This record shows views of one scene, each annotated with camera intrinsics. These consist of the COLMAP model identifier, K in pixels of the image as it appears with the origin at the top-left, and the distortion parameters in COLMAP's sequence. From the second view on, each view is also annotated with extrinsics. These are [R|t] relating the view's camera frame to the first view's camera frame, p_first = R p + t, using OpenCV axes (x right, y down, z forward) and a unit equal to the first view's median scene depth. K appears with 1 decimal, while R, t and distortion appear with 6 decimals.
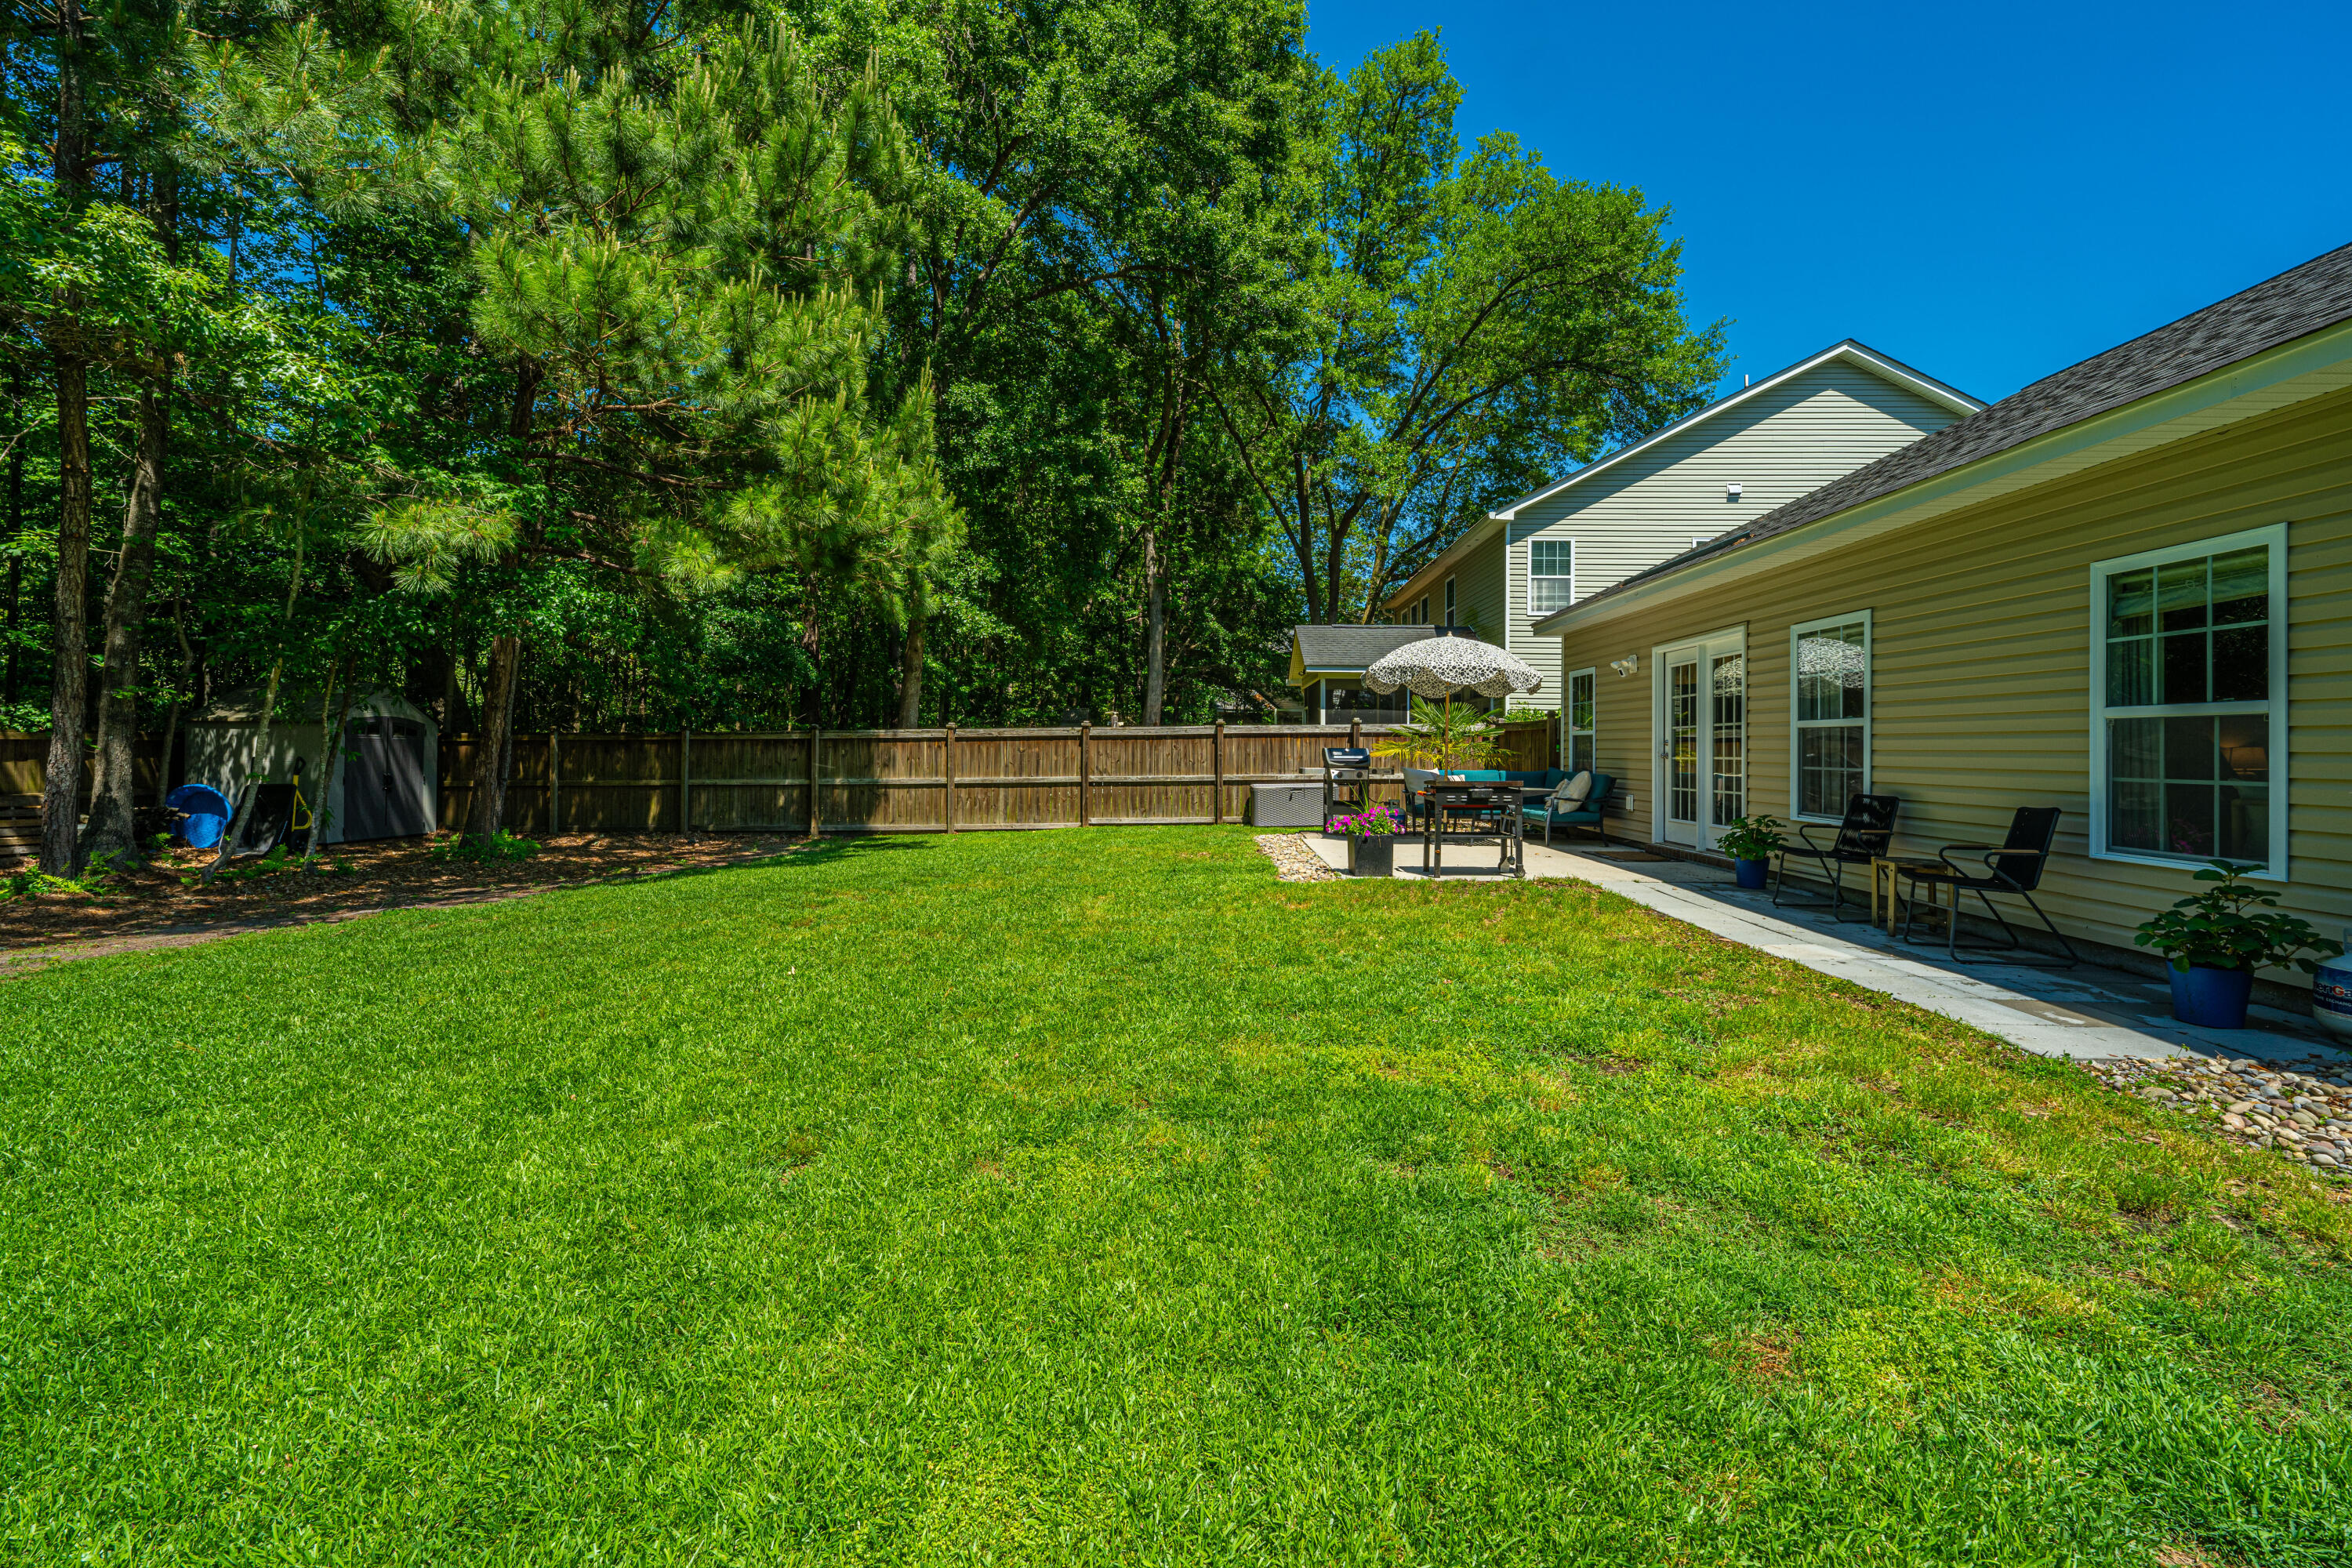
lens RADIAL K [[857.3, 0, 1174.6], [0, 857.3, 737.8], [0, 0, 1]] dist [-0.000399, -0.000036]
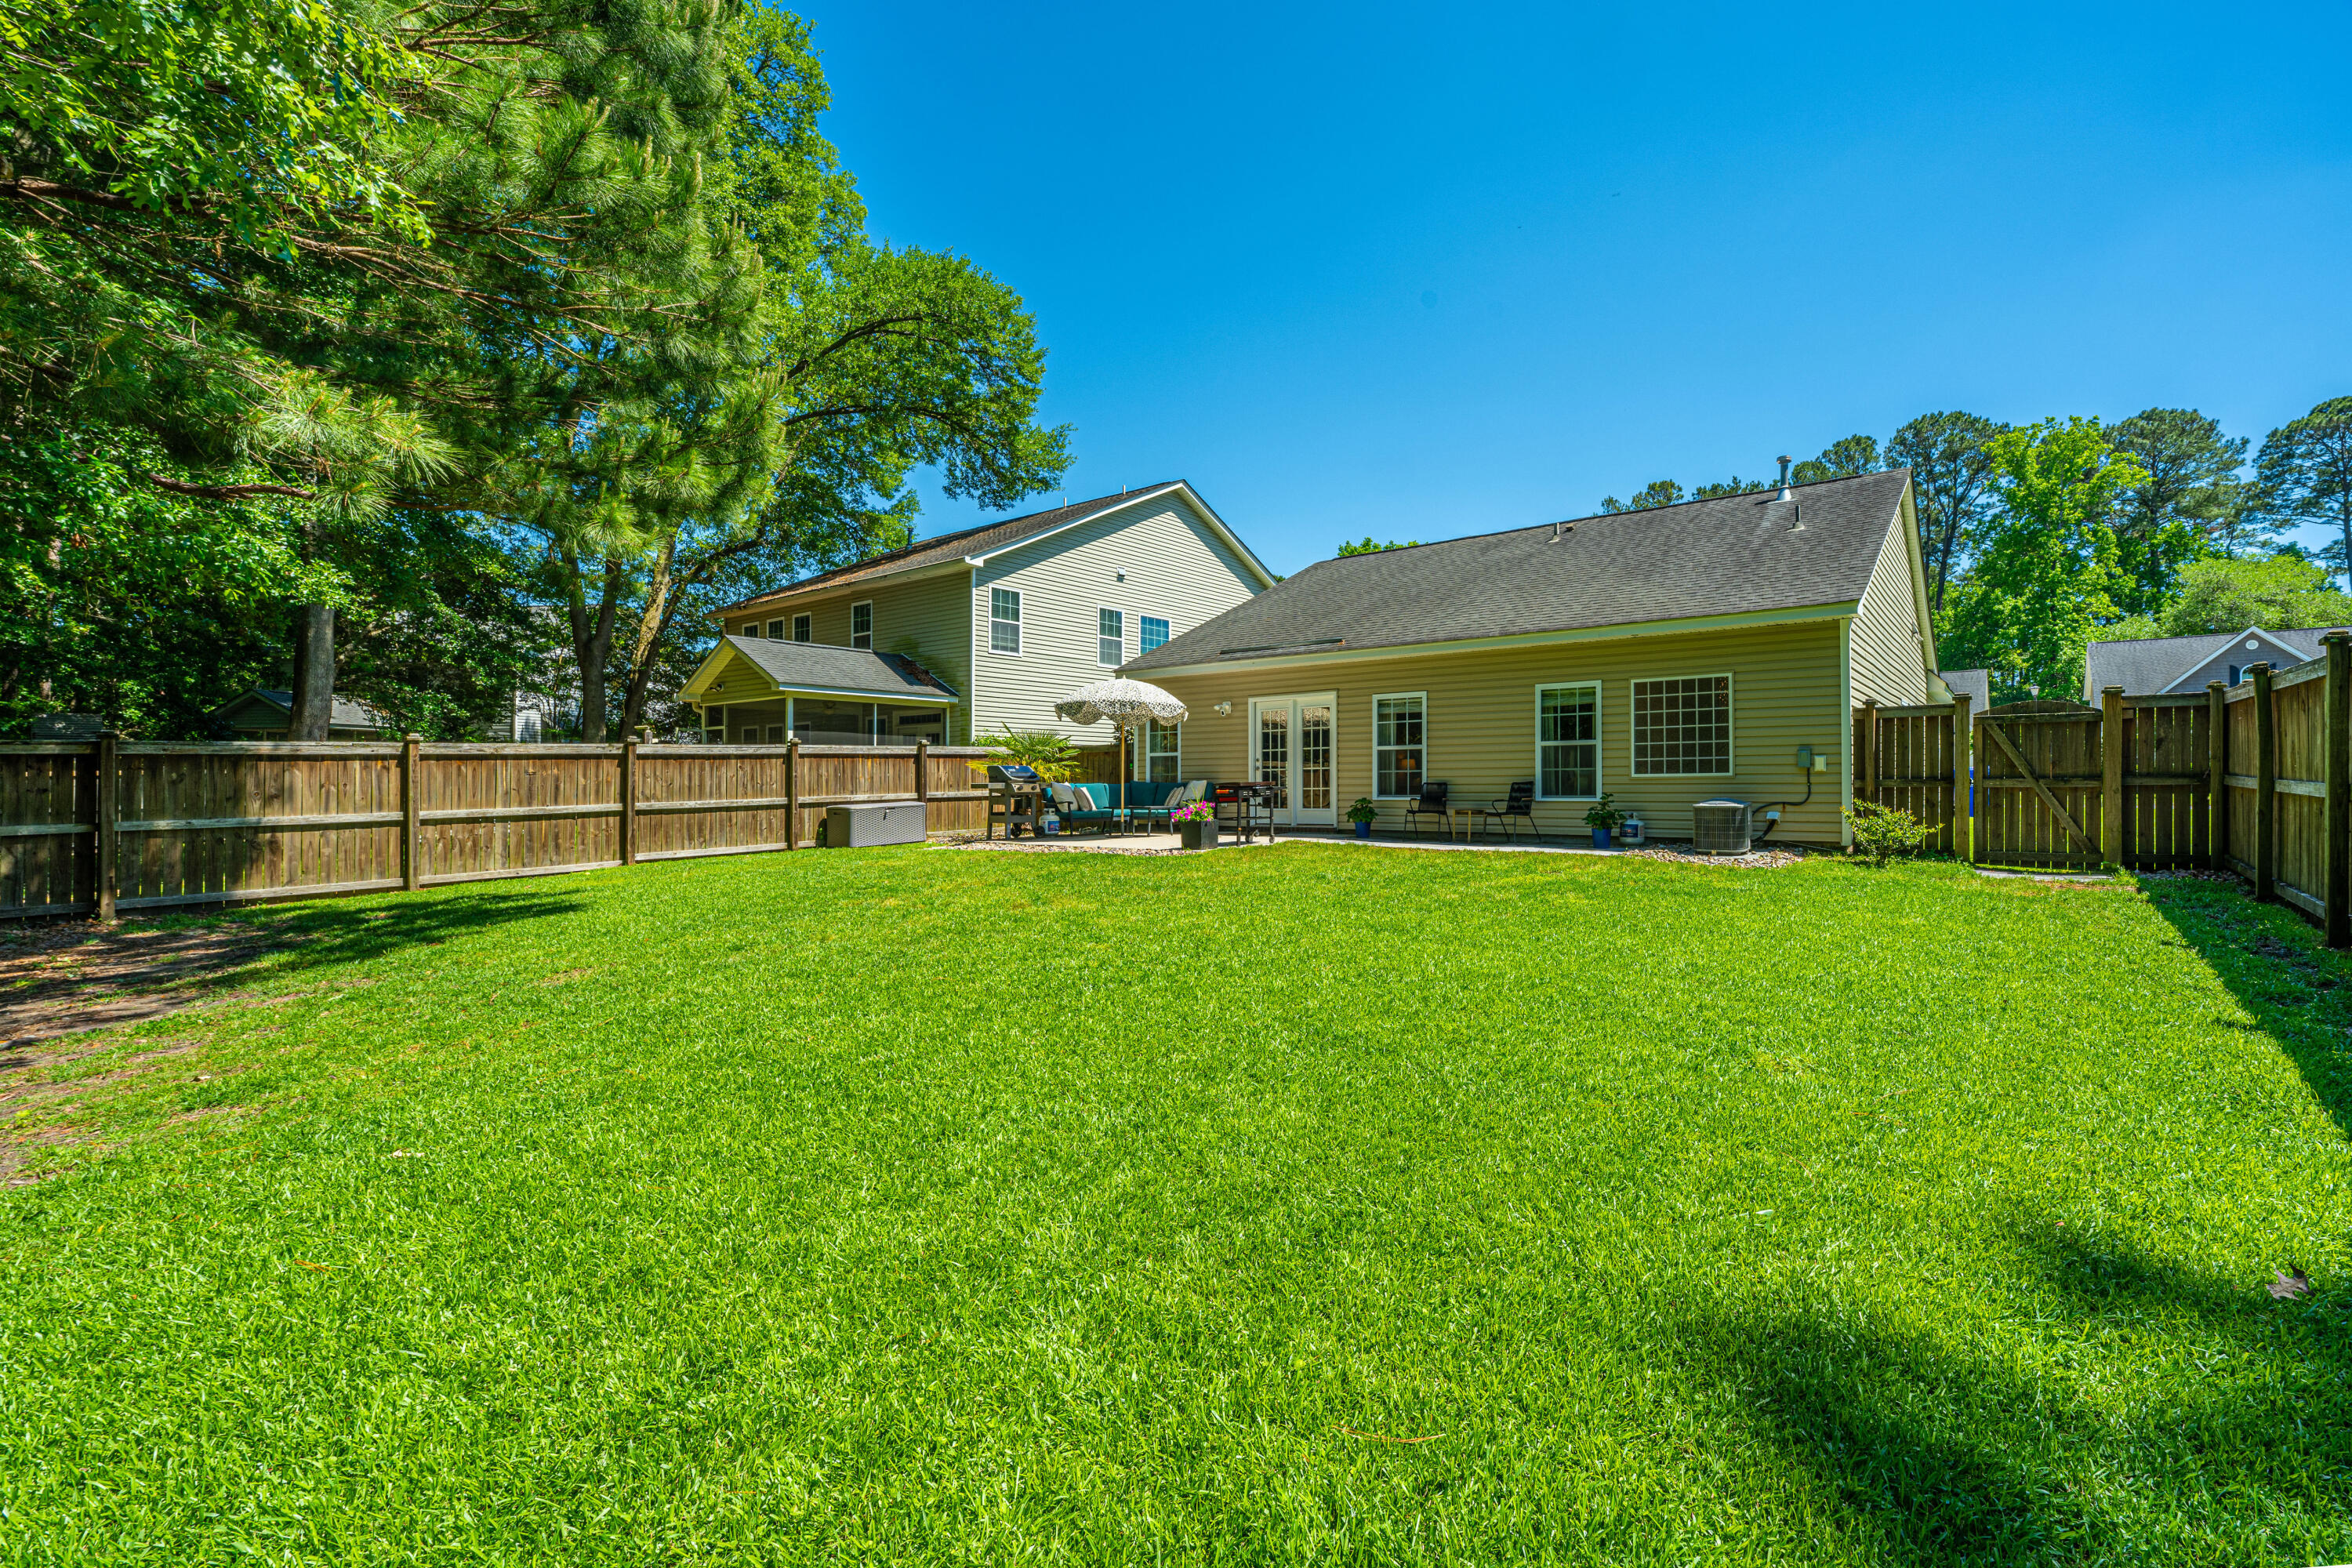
lens RADIAL K [[965.3, 0, 1176.0], [0, 965.3, 784.0], [0, 0, 1]] dist [0.000419, -0.000020]
pose [[0.627572, -0.012965, 0.778451, -0.496914], [0.001450, 0.999879, 0.015484, 0.012436], [-0.778557, -0.008588, 0.627515, 0.009825]]
